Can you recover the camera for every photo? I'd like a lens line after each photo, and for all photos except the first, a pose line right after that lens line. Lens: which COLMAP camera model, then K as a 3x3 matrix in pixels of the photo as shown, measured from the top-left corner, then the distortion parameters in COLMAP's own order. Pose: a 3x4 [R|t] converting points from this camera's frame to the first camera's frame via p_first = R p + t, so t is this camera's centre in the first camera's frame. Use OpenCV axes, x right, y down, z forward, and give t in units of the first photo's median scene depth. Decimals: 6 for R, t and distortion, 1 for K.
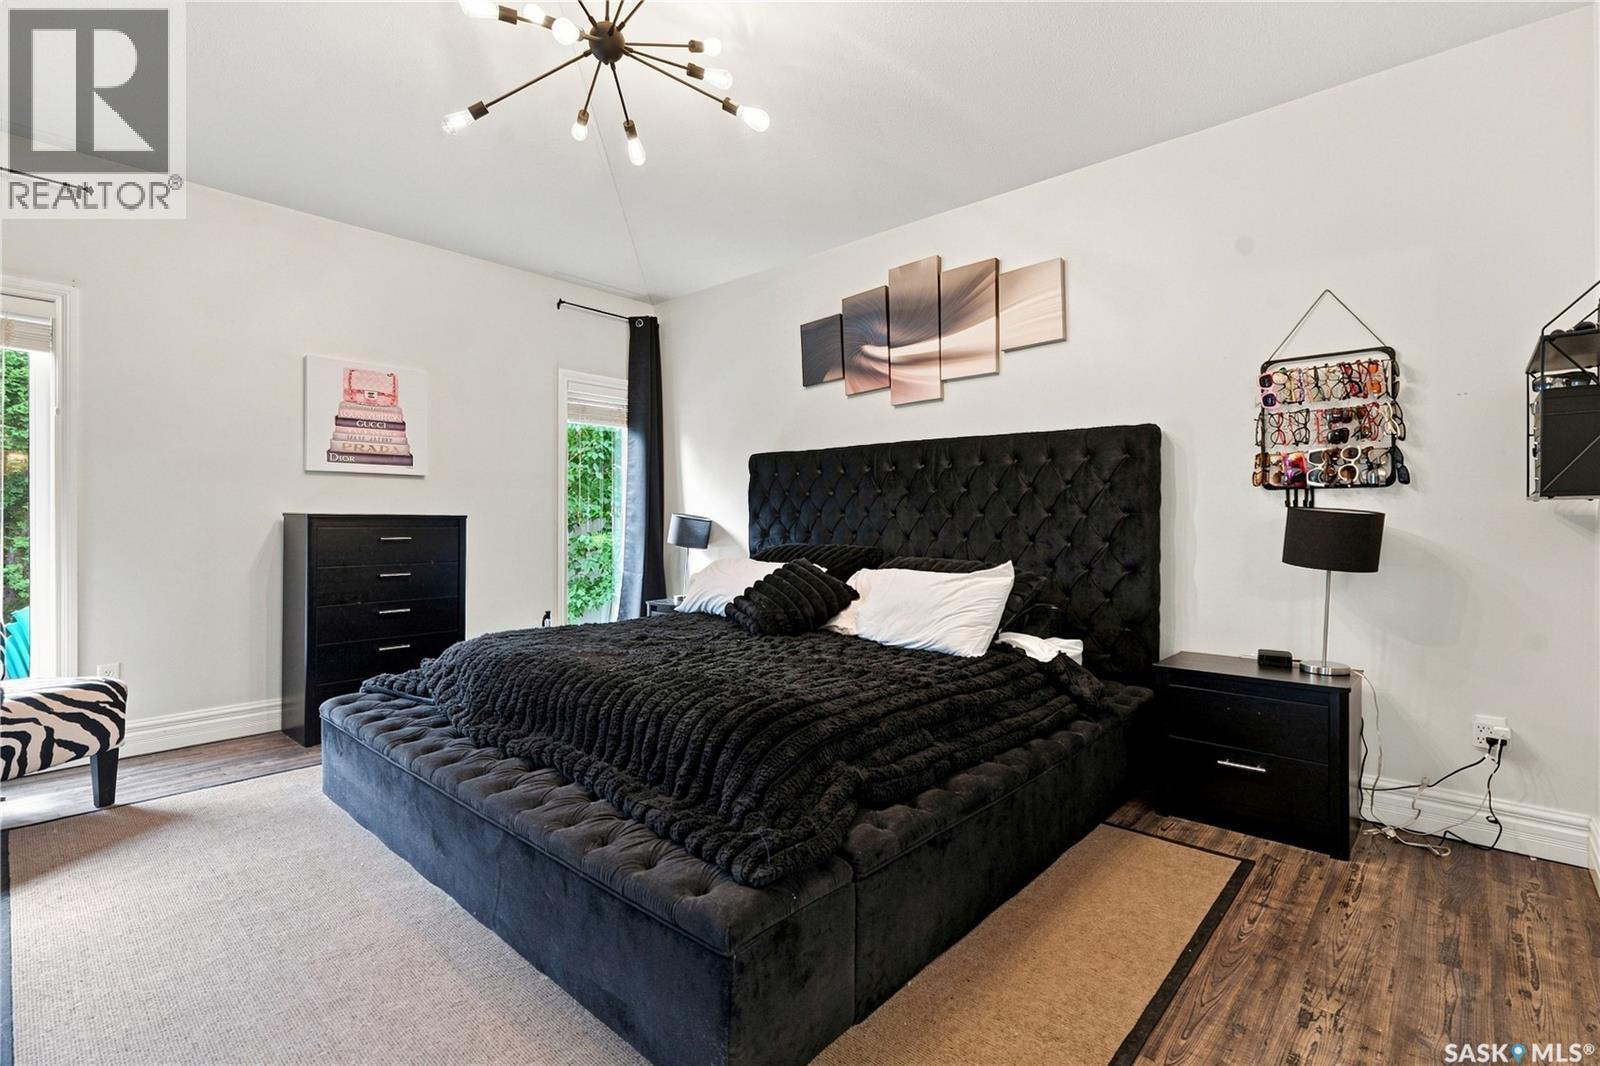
lens RADIAL K [[719.1, 0, 800.5], [0, 719.1, 522.5], [0, 0, 1]] dist [-0.001477, 0.000766]
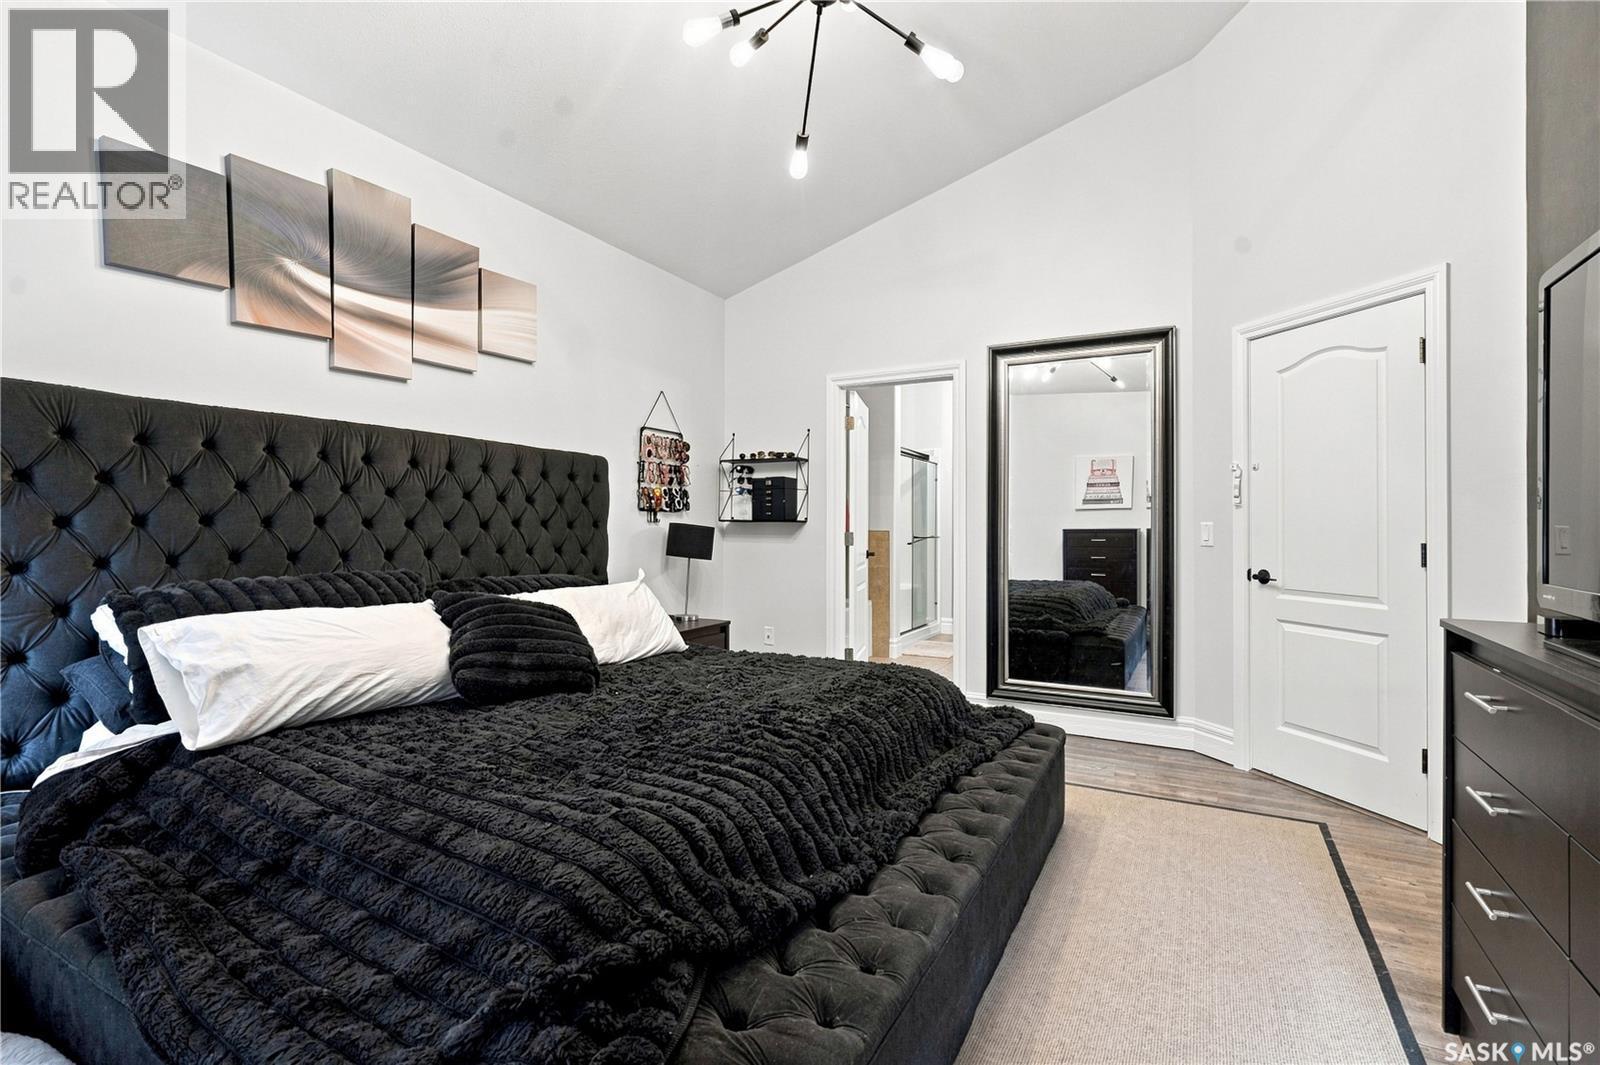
lens RADIAL K [[719.1, 0, 800.4], [0, 719.1, 529.3], [0, 0, 1]] dist [-0.001477, 0.000766]
pose [[-0.236057, -0.006392, 0.971718, -0.676658], [0.001124, 0.999976, 0.006851, -0.012334], [-0.971739, 0.002709, -0.236044, 0.763282]]
